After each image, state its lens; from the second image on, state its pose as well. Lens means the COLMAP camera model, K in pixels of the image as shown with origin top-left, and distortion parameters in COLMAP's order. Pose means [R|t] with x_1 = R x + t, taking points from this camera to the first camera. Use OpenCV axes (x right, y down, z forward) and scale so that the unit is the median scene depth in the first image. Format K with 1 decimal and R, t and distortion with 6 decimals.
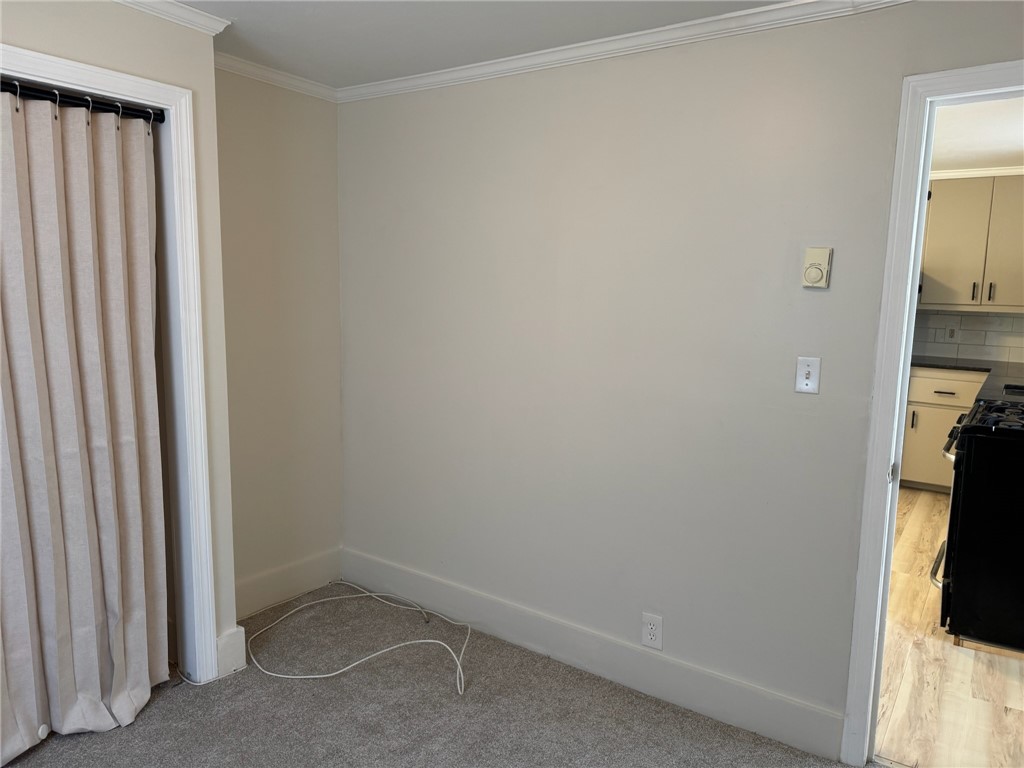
lens RADIAL K [[726.0, 0, 512.2], [0, 726.0, 384.8], [0, 0, 1]] dist [0.087702, -0.094706]
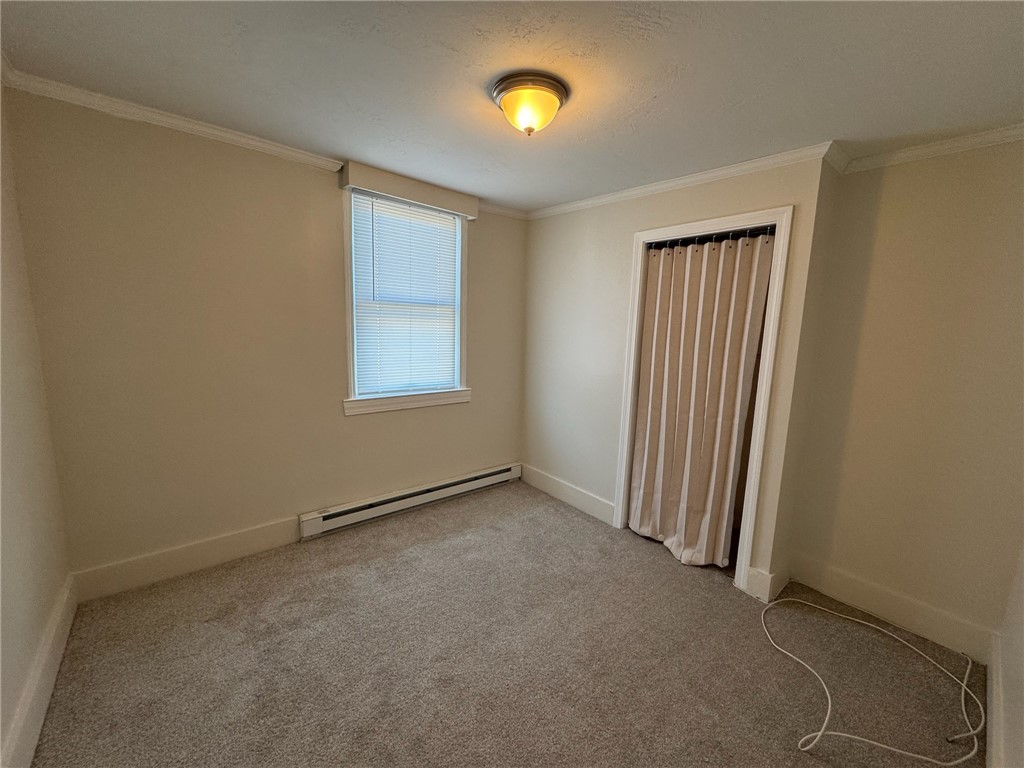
lens RADIAL K [[417.4, 0, 511.0], [0, 417.4, 382.5], [0, 0, 1]] dist [0.013503, -0.001477]
pose [[-0.260916, 0.108956, -0.959193, 0.578226], [-0.168779, 0.973158, 0.156453, -0.087465], [0.950493, 0.202713, -0.235523, 0.741140]]
